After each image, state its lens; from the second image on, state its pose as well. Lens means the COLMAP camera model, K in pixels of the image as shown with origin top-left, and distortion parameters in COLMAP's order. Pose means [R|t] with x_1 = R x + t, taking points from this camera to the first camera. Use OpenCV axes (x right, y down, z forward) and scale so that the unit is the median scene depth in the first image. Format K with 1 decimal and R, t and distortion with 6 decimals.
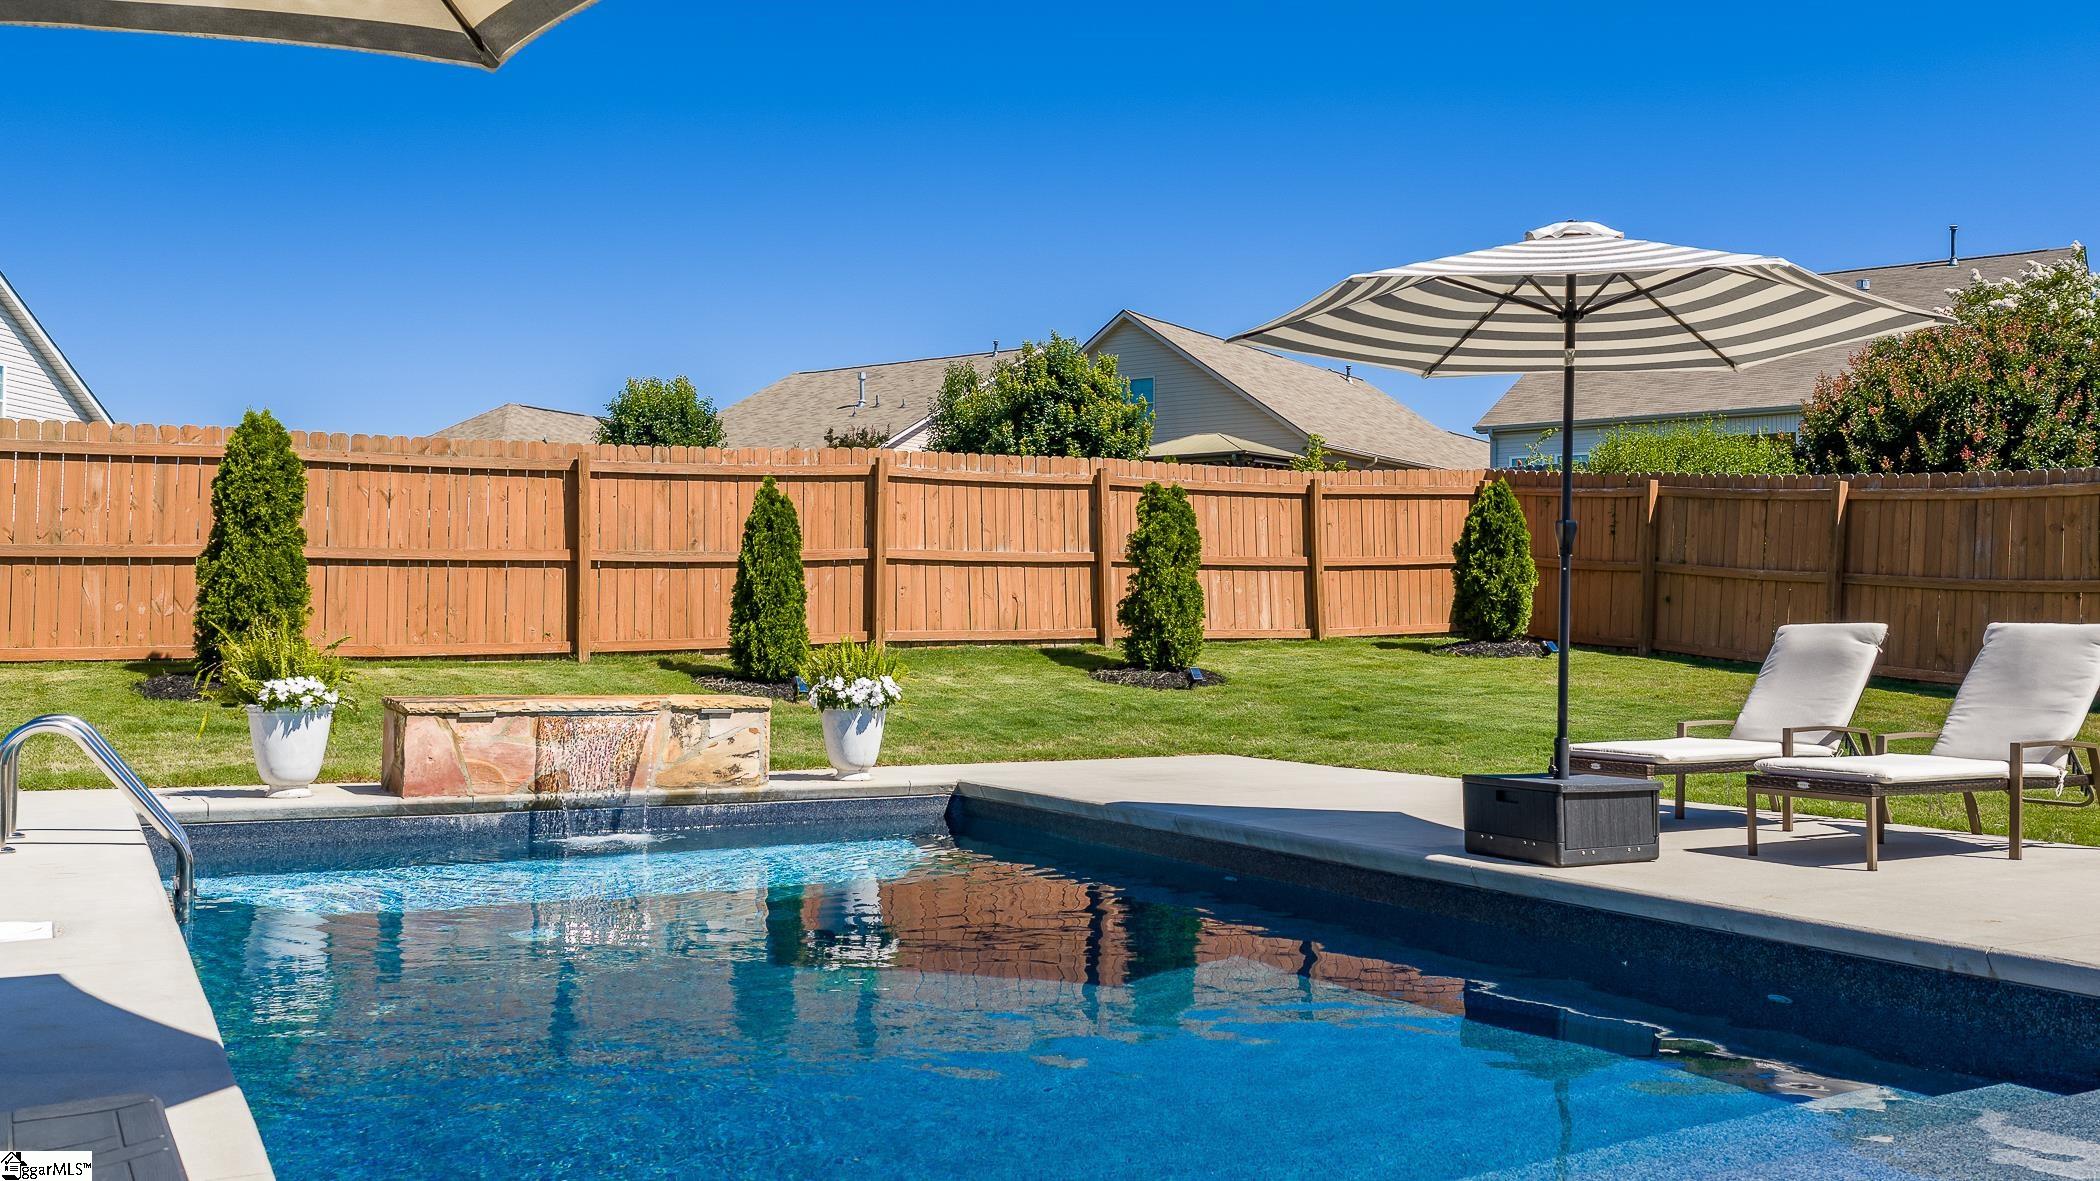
lens RADIAL K [[1756.8, 0, 1050.0], [0, 1756.8, 590.5], [0, 0, 1]] dist [-0.002731, -0.008961]
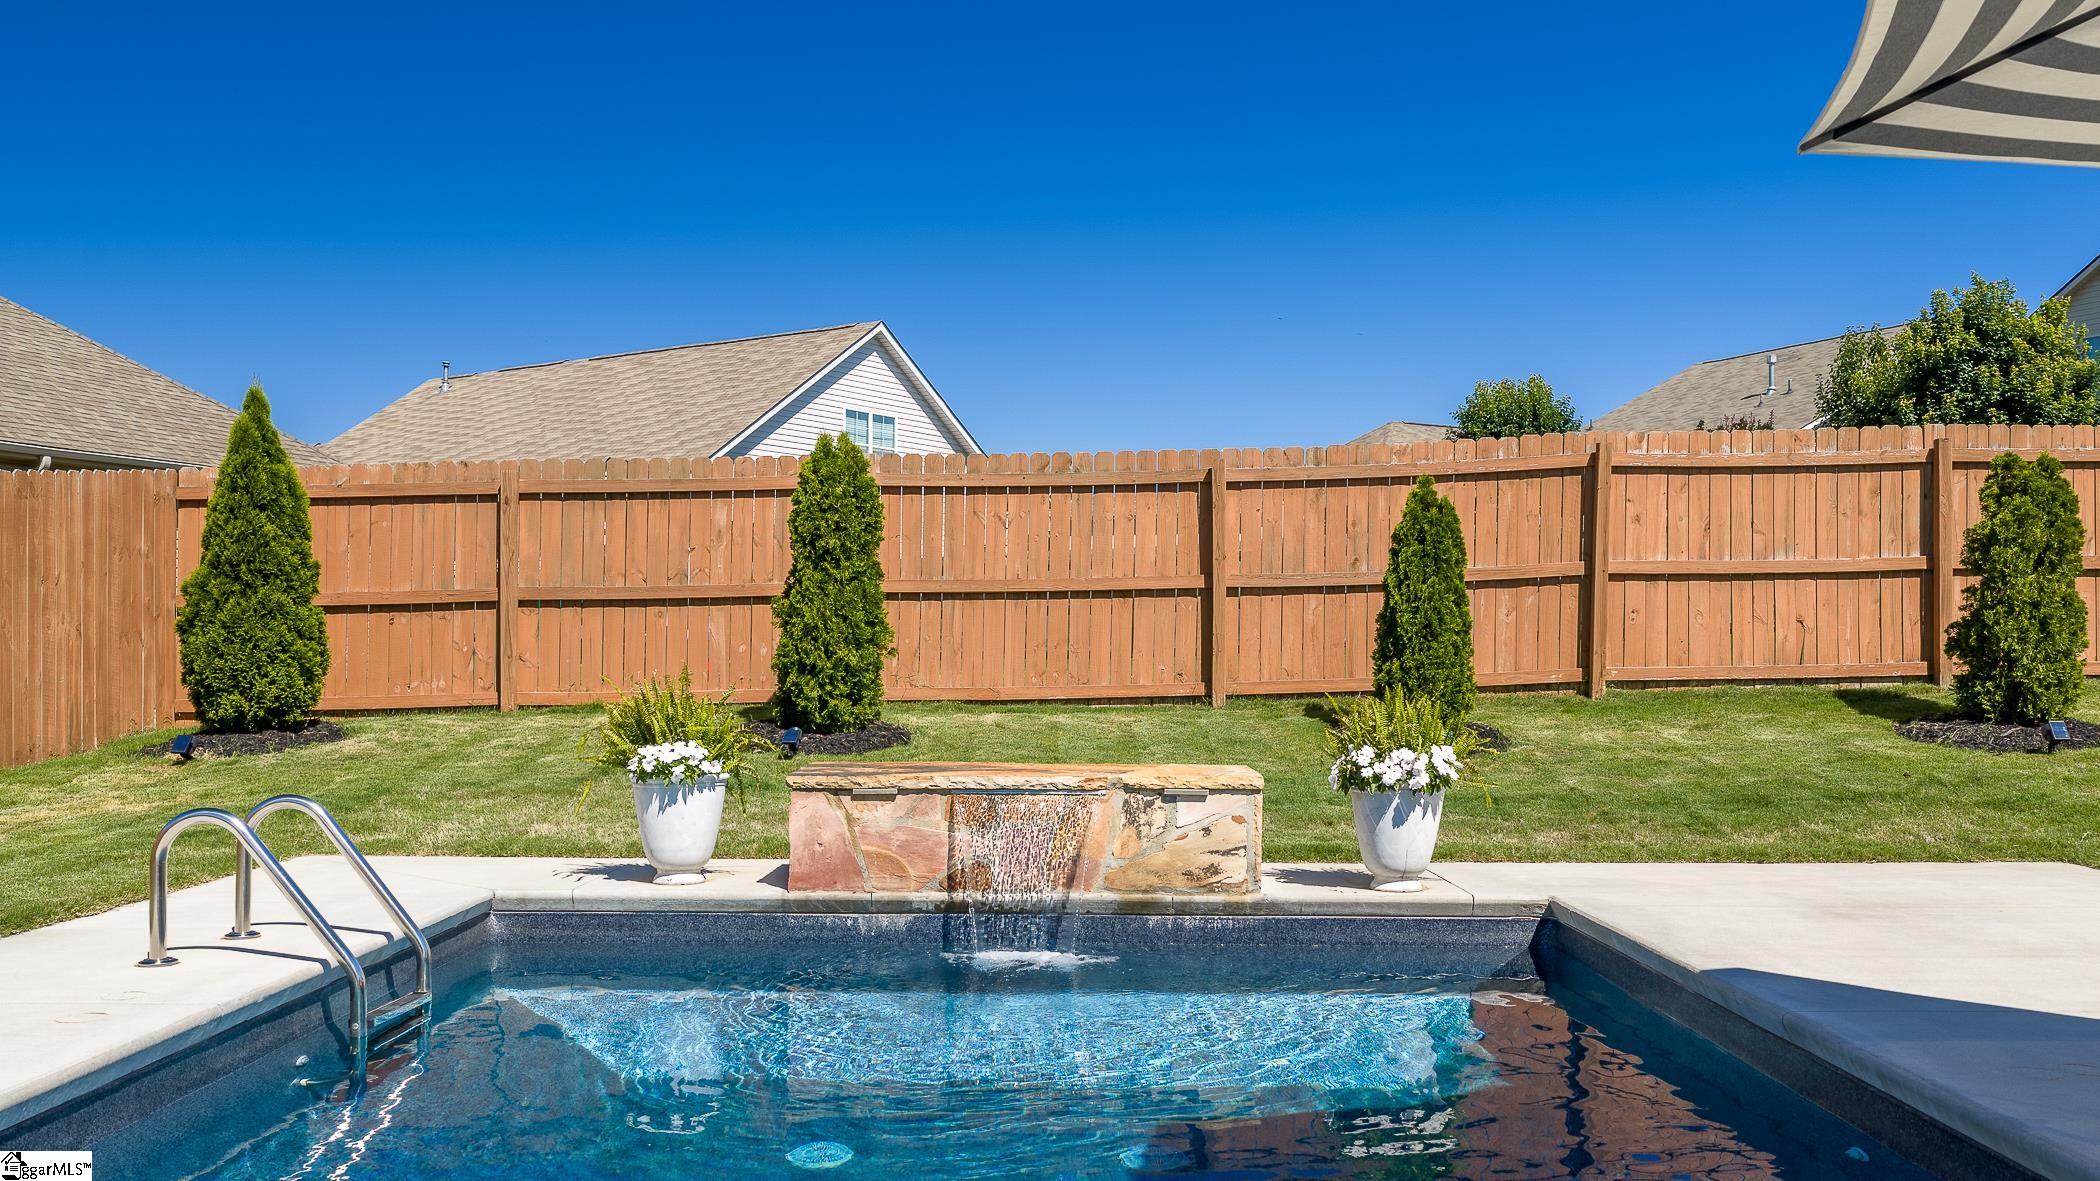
lens RADIAL K [[1749.3, 0, 1046.3], [0, 1749.3, 713.5], [0, 0, 1]] dist [0.045461, -0.087985]
pose [[0.865470, 0.011933, -0.500818, 0.090252], [0.018295, 0.998296, 0.055403, -0.004723], [0.500626, -0.057113, 0.863777, 0.228299]]
